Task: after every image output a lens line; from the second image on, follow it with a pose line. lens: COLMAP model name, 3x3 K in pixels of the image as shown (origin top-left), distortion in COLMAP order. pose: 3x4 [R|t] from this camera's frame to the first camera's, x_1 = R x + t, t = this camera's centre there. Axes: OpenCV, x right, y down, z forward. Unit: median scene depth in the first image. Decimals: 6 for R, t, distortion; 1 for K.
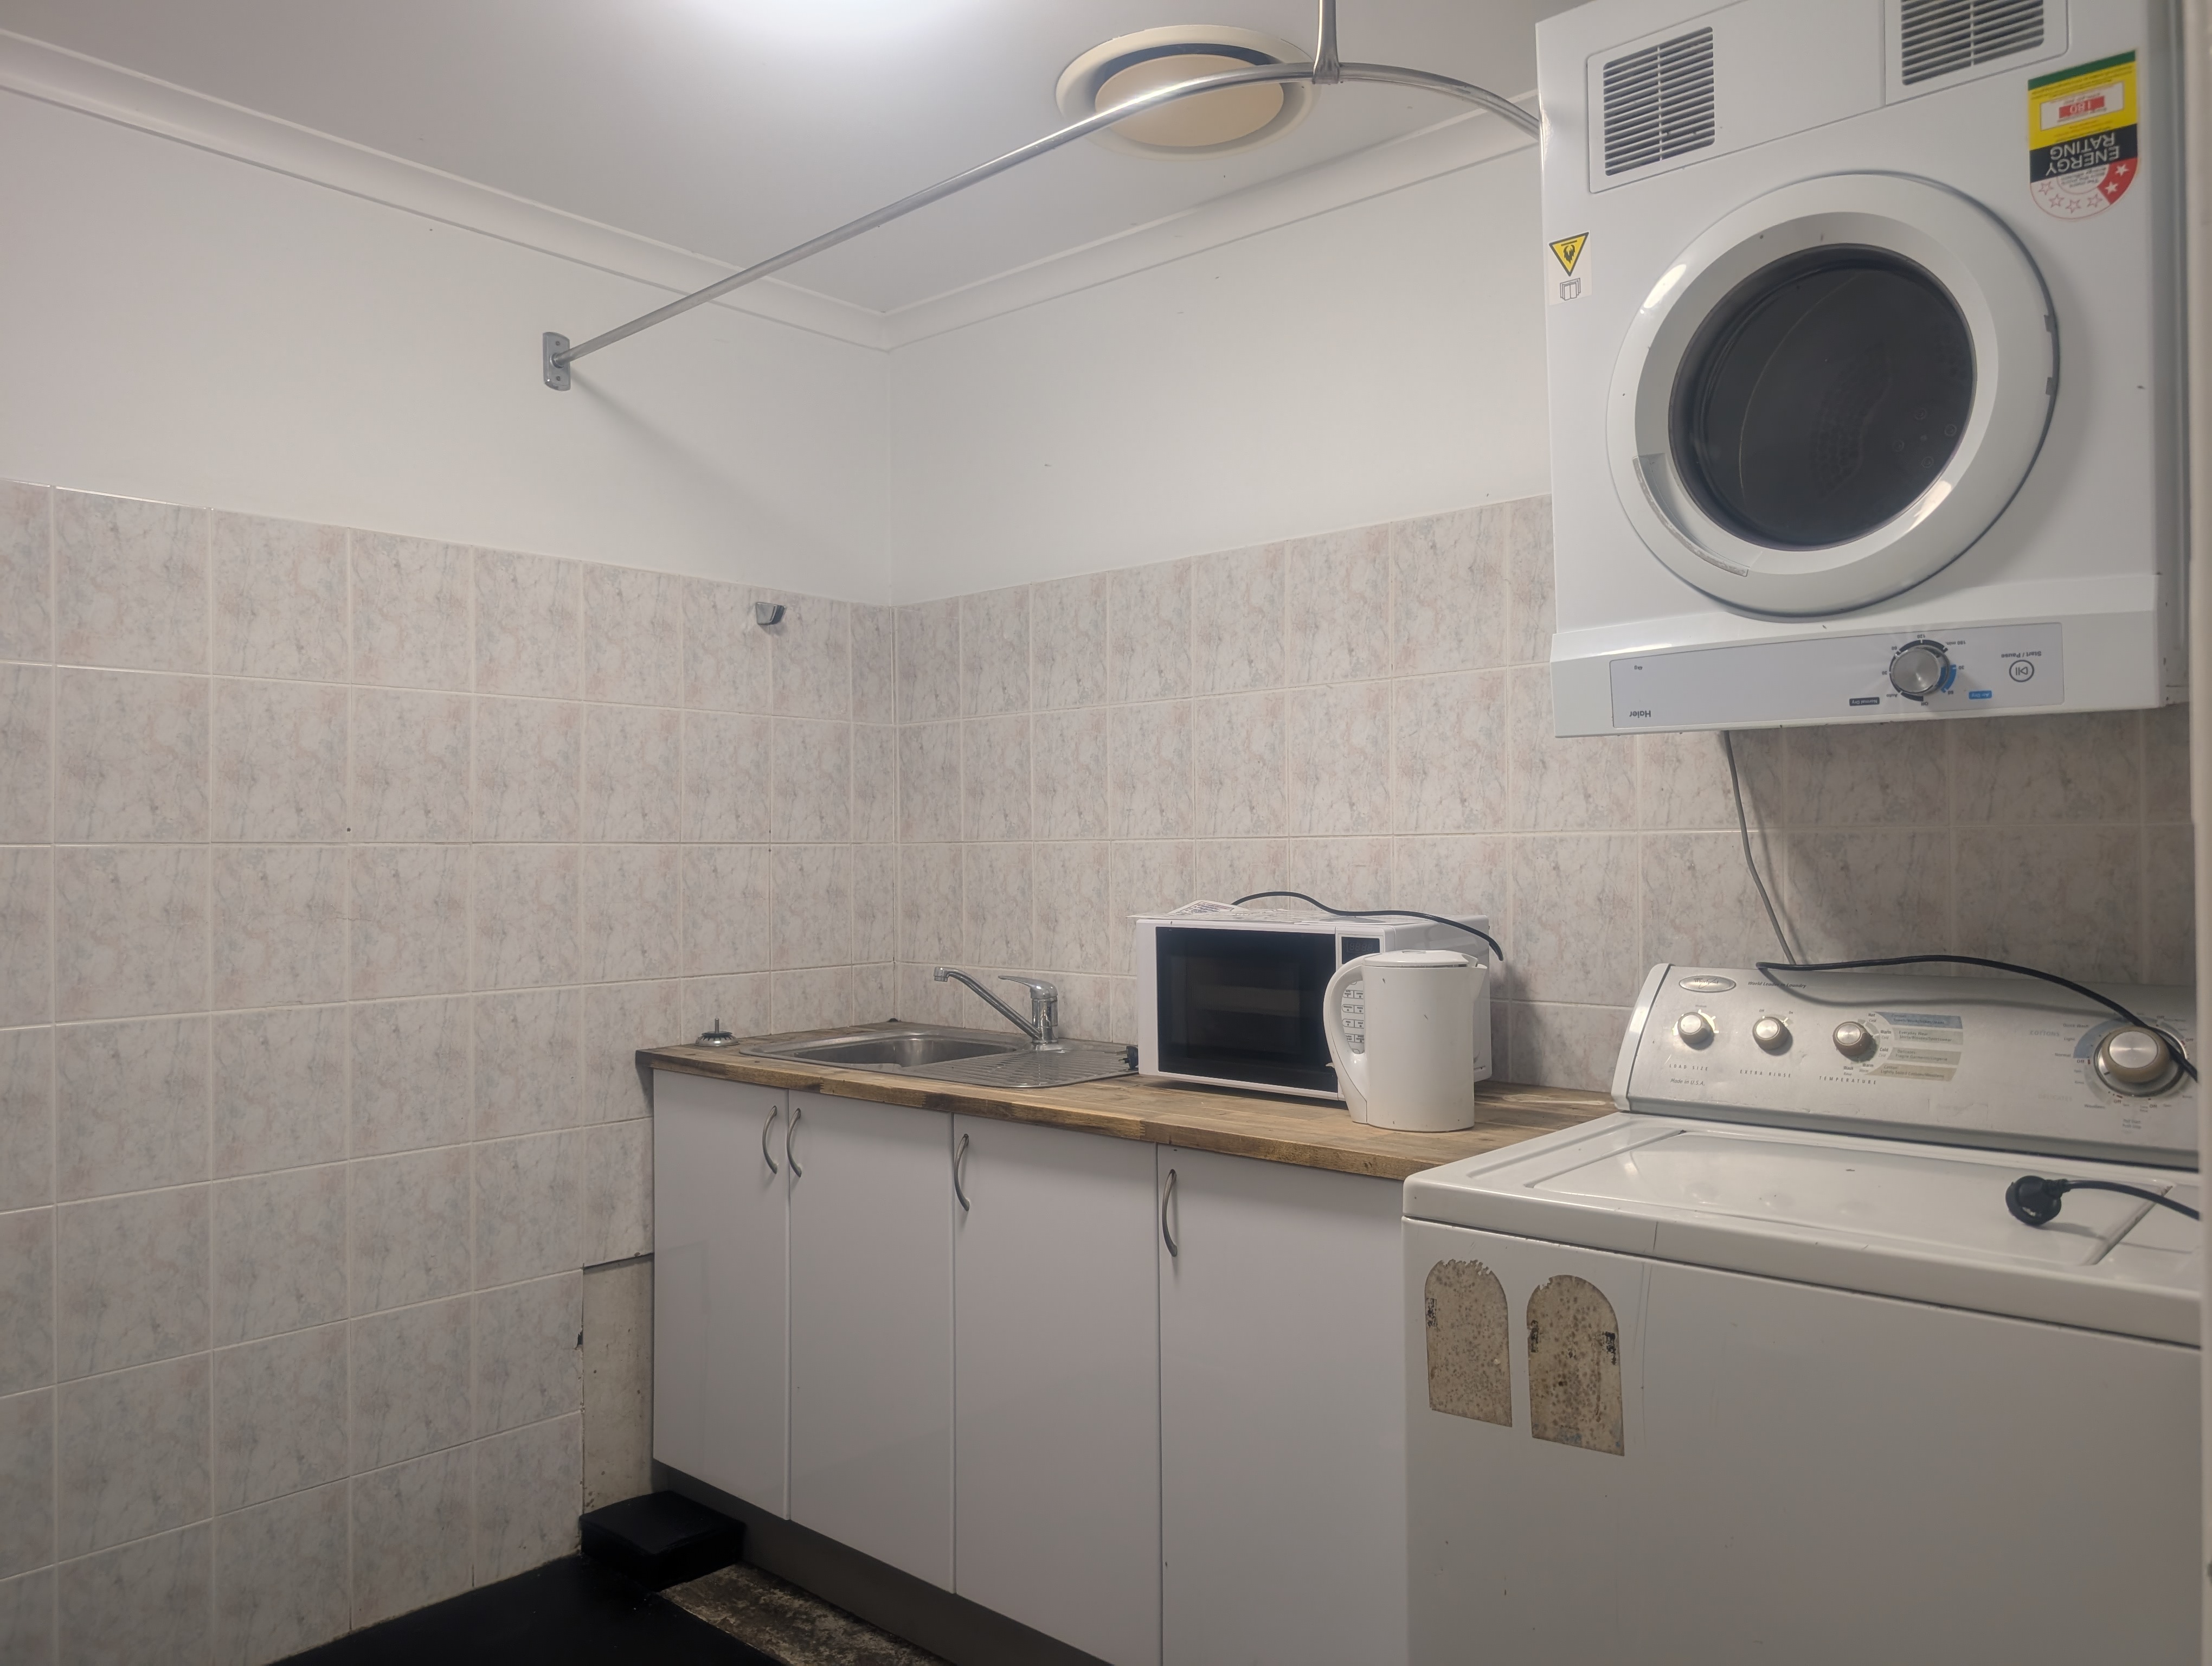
lens RADIAL K [[1583.1, 0, 1096.0], [0, 1583.1, 845.1], [0, 0, 1]] dist [0.018841, -0.030975]
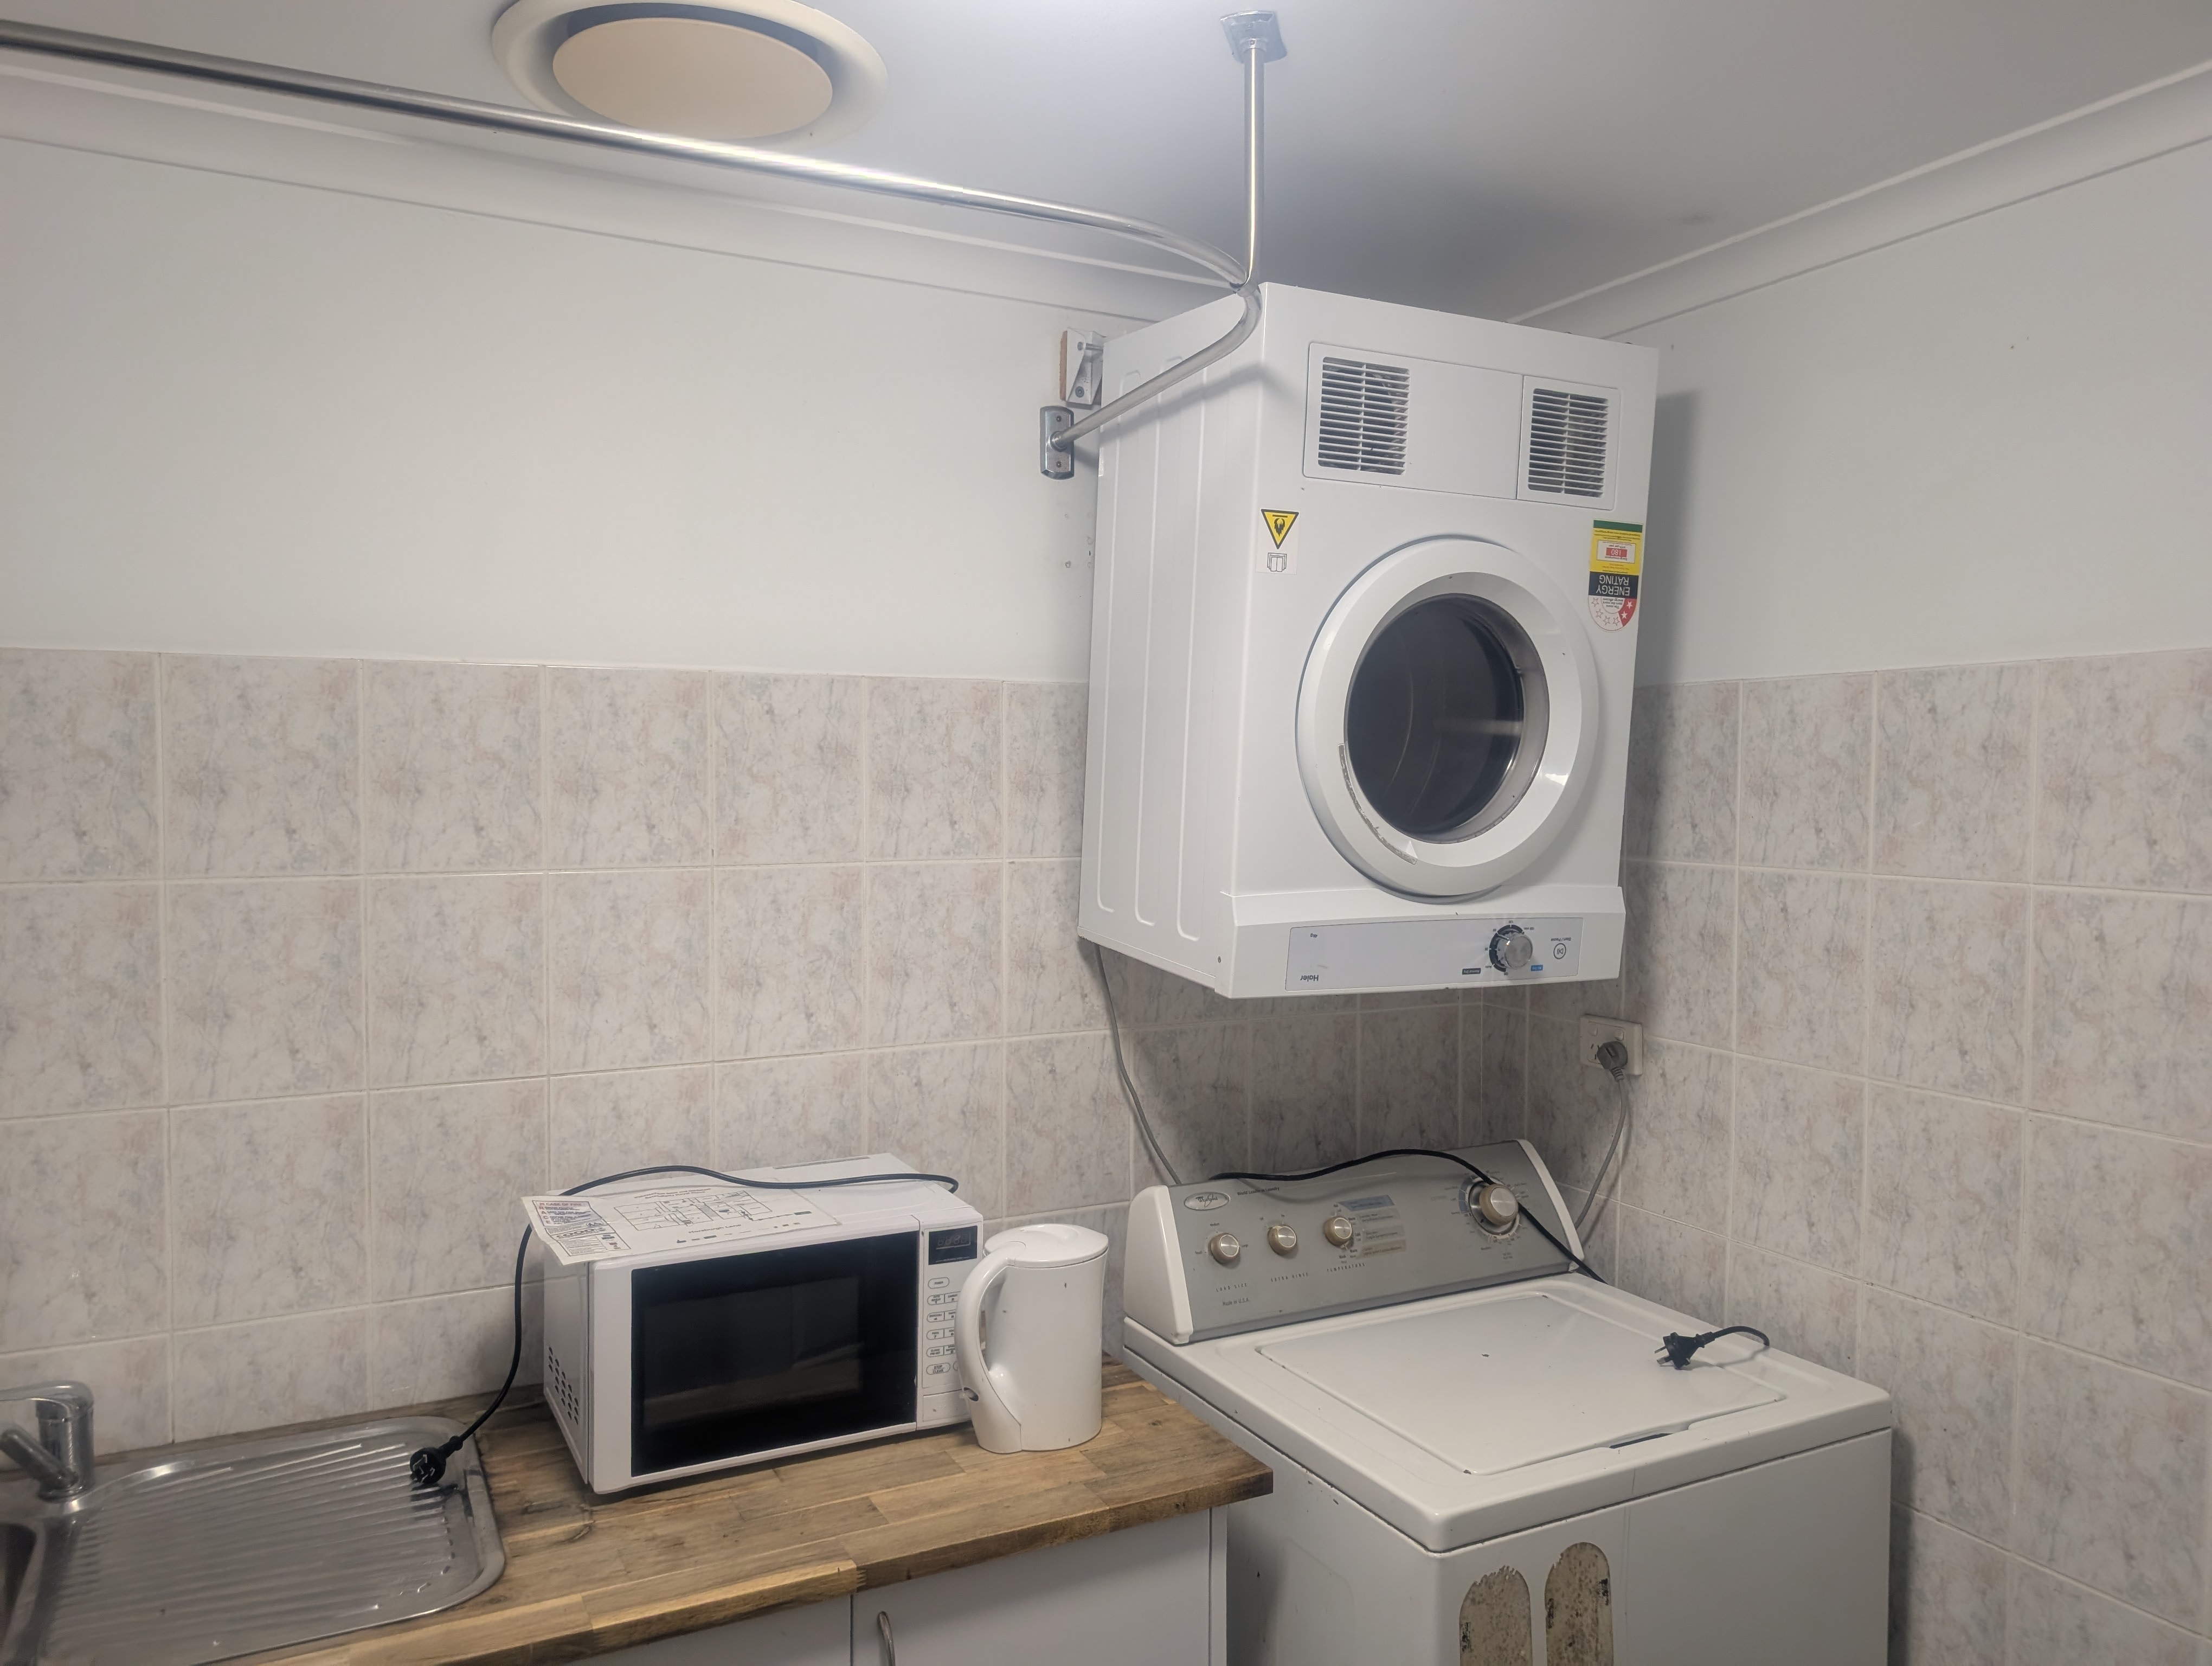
lens RADIAL K [[1583.1, 0, 1101.2], [0, 1583.1, 826.7], [0, 0, 1]] dist [0.018841, -0.030975]
pose [[0.360381, -0.019698, 0.932597, -0.543539], [-0.009765, 0.999643, 0.024888, -0.163822], [-0.932754, -0.018076, 0.360060, 0.588154]]
